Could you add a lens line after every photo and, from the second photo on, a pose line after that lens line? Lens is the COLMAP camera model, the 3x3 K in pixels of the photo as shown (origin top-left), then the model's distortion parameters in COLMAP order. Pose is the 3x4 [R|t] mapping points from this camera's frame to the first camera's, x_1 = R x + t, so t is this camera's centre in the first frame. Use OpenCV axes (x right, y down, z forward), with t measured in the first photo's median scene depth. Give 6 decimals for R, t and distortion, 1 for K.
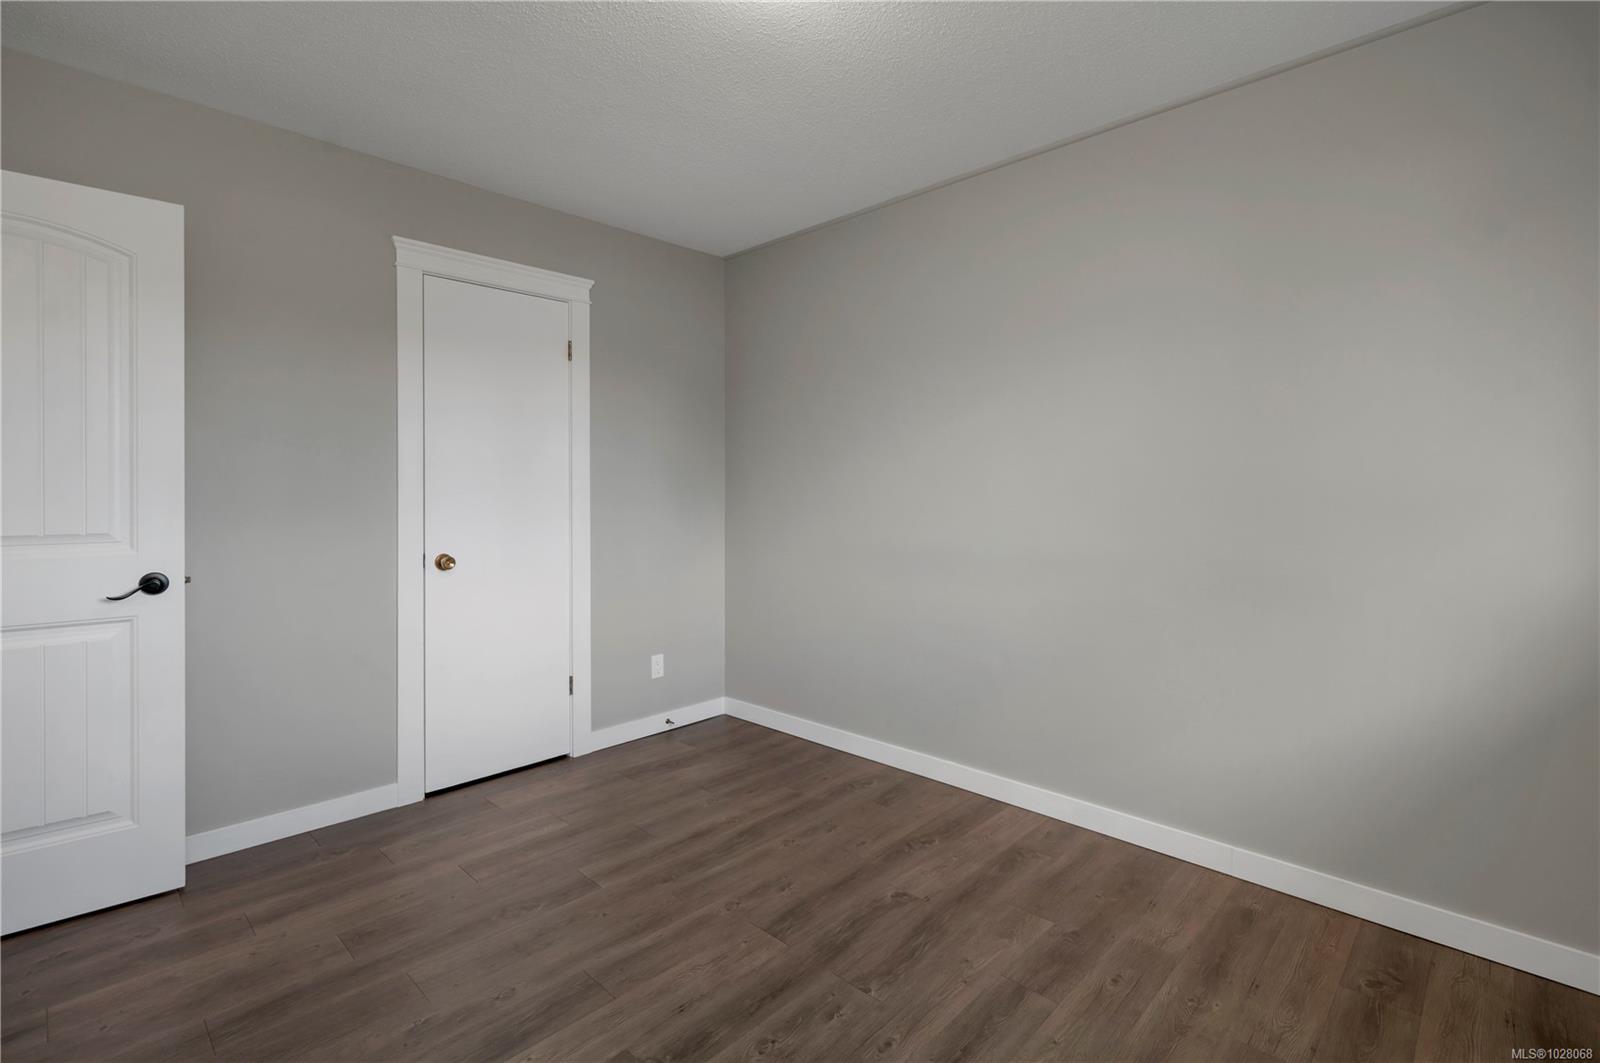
lens RADIAL K [[737.4, 0, 799.6], [0, 737.4, 506.3], [0, 0, 1]] dist [0.000904, -0.000206]
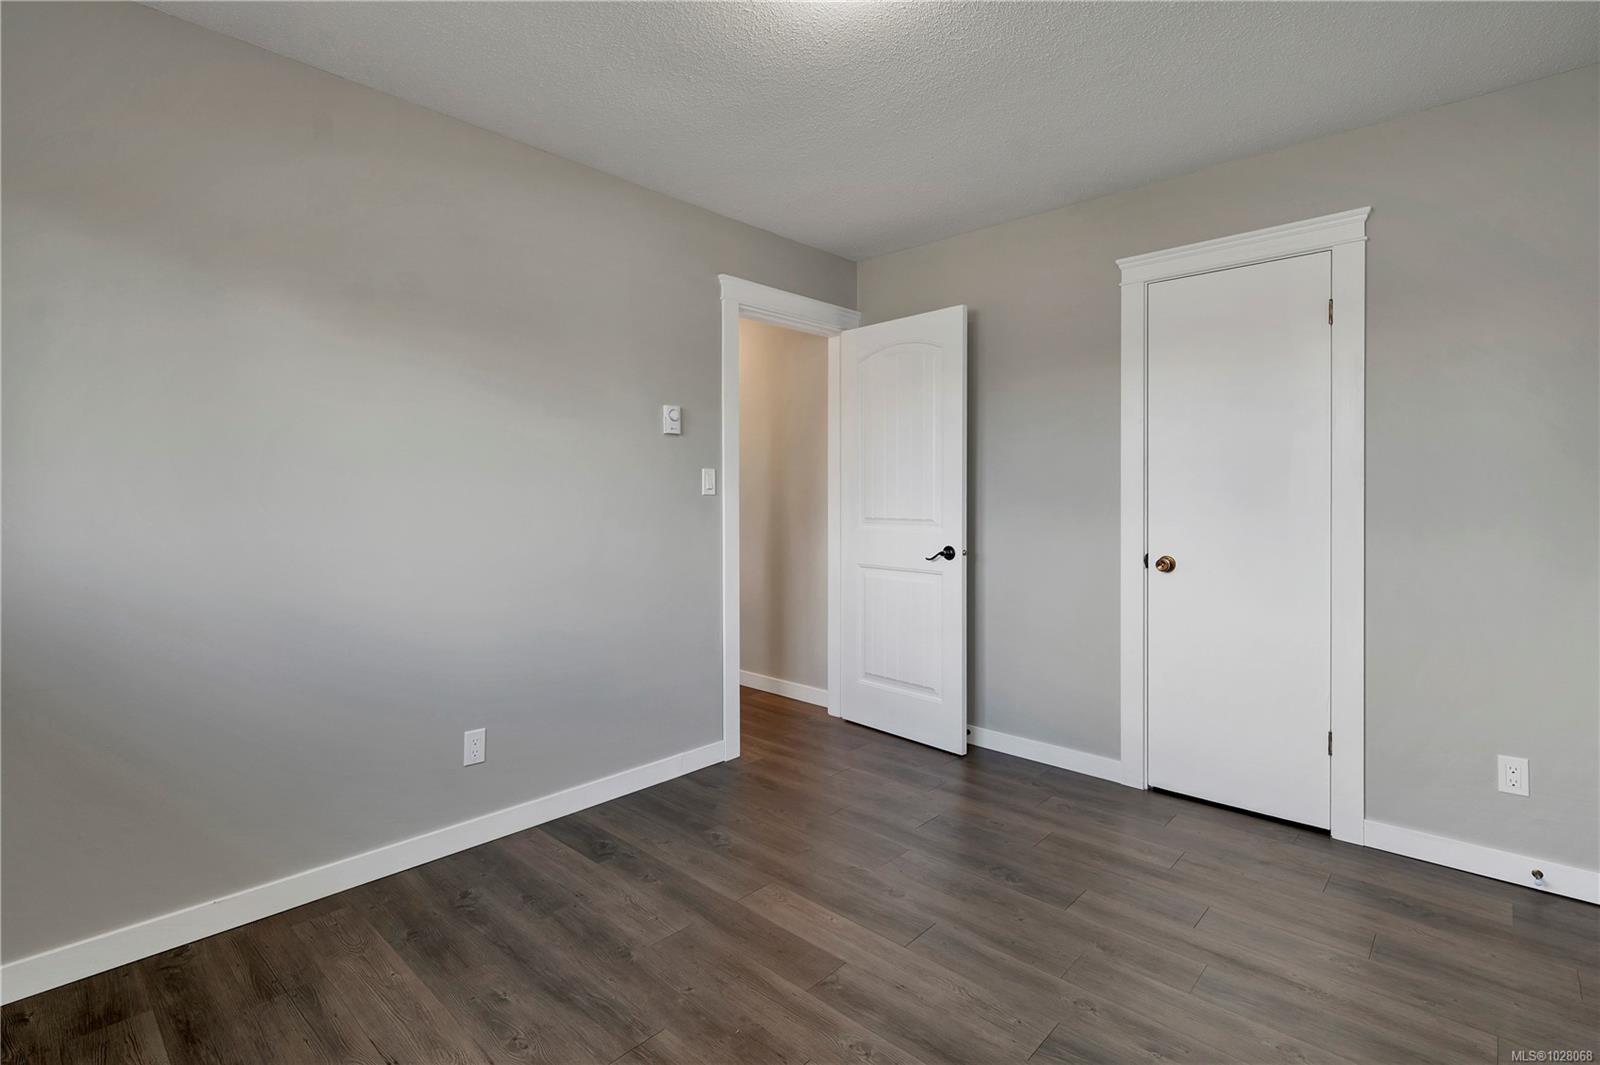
lens RADIAL K [[737.4, 0, 799.6], [0, 737.4, 507.3], [0, 0, 1]] dist [0.000904, -0.000206]
pose [[0.028864, 0.017167, -0.999436, 0.577082], [-0.018142, 0.999697, 0.016647, -0.010339], [0.999419, 0.017651, 0.029166, 0.538849]]
